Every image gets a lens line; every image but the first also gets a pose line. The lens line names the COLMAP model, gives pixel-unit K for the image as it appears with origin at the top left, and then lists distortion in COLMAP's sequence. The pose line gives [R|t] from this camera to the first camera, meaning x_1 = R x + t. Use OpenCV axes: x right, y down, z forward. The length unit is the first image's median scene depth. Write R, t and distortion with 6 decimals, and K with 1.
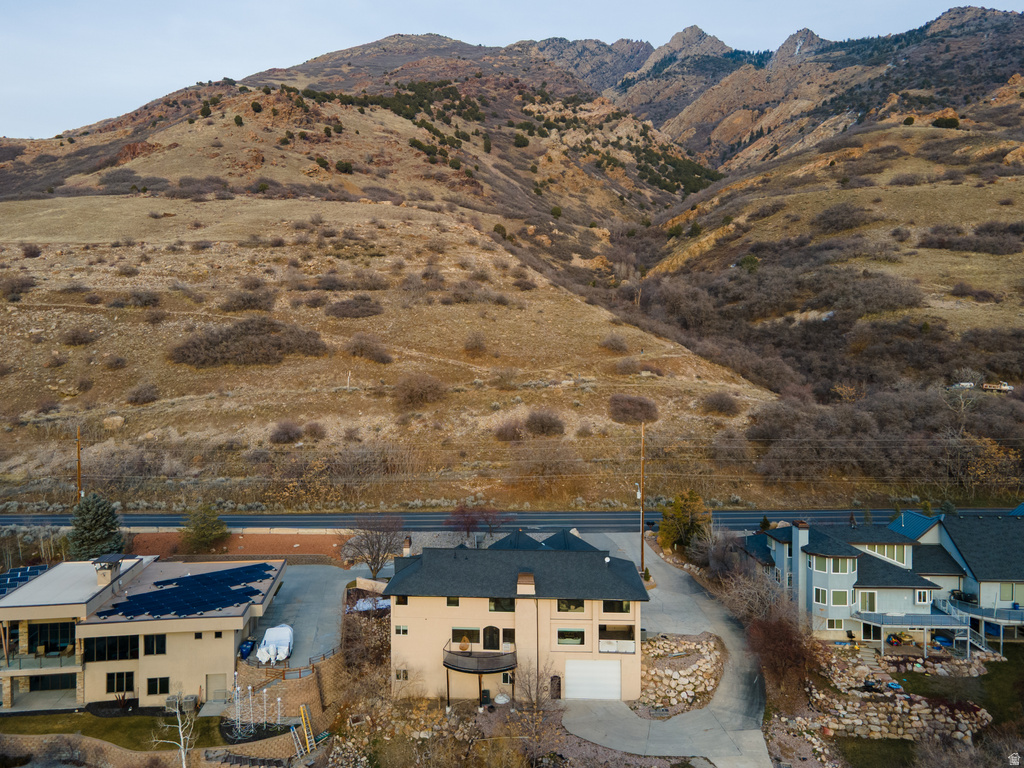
lens RADIAL K [[776.5, 0, 499.8], [0, 776.5, 388.7], [0, 0, 1]] dist [0.013943, 0.056203]
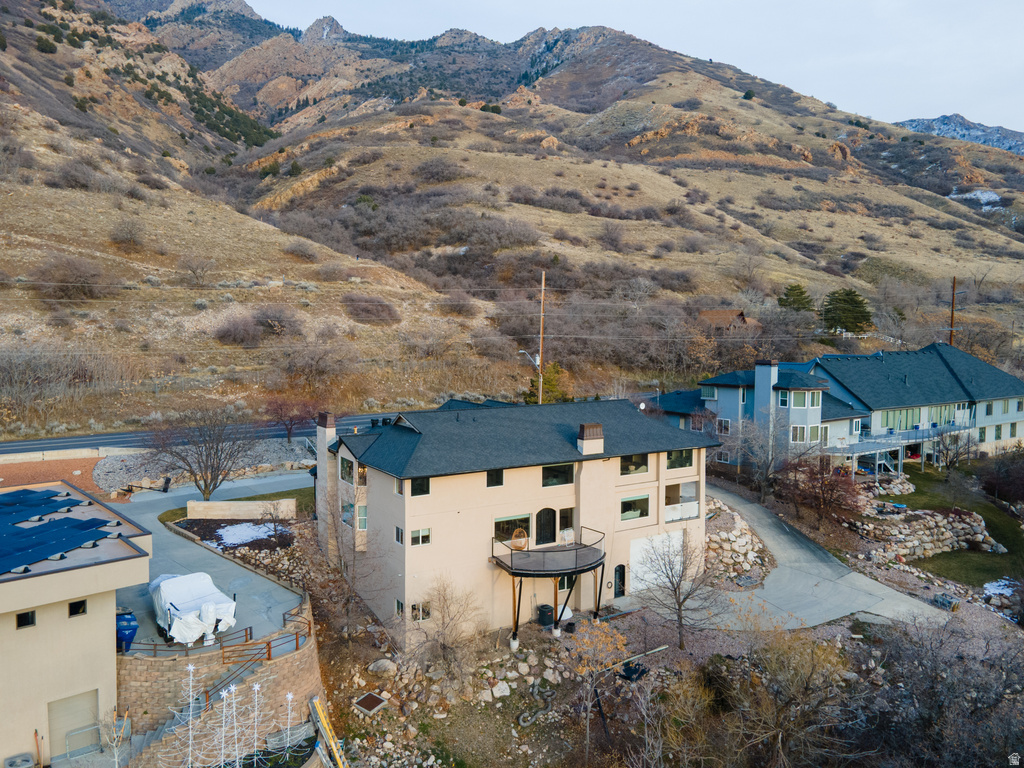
lens RADIAL K [[744.4, 0, 512.0], [0, 744.4, 384.0], [0, 0, 1]] dist [0.001956, 0.077620]
pose [[0.821906, -0.041840, 0.568085, -0.115644], [0.021736, 0.998876, 0.042120, 0.051122], [-0.569209, -0.022270, 0.821891, 0.148249]]
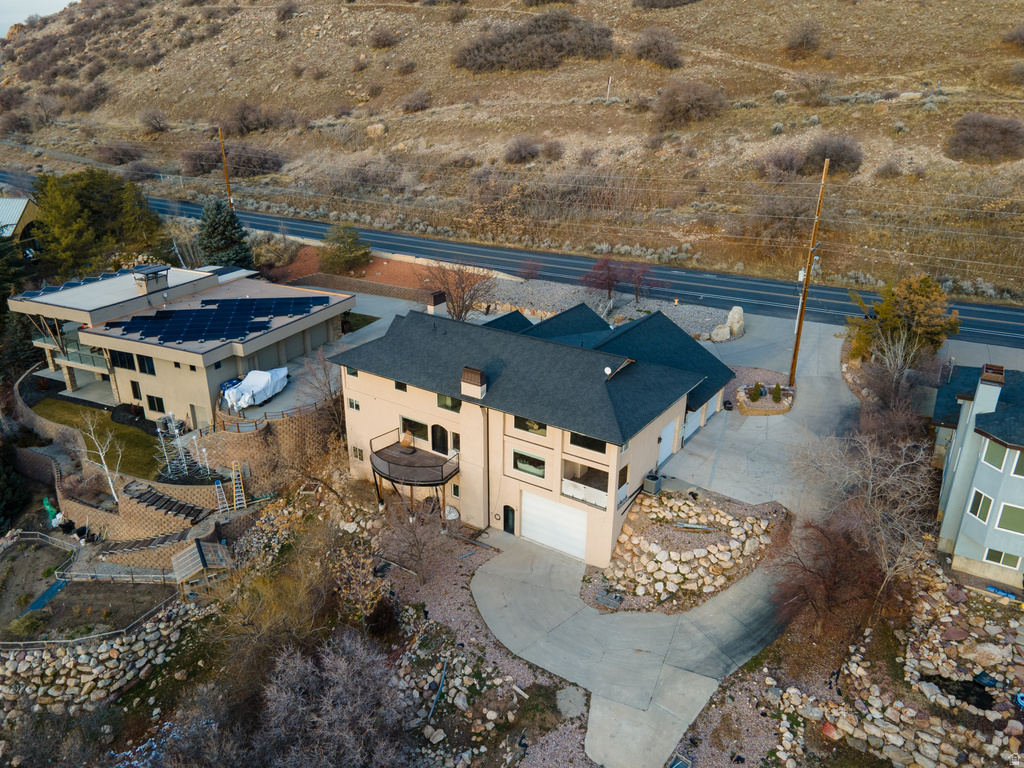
lens RADIAL K [[753.5, 0, 512.0], [0, 753.5, 384.0], [0, 0, 1]] dist [0.035678, 0.003854]
pose [[0.856274, 0.200829, -0.475880, 0.116574], [-0.025200, 0.936463, 0.349859, 0.002197], [0.515906, -0.287583, 0.806930, 0.134863]]
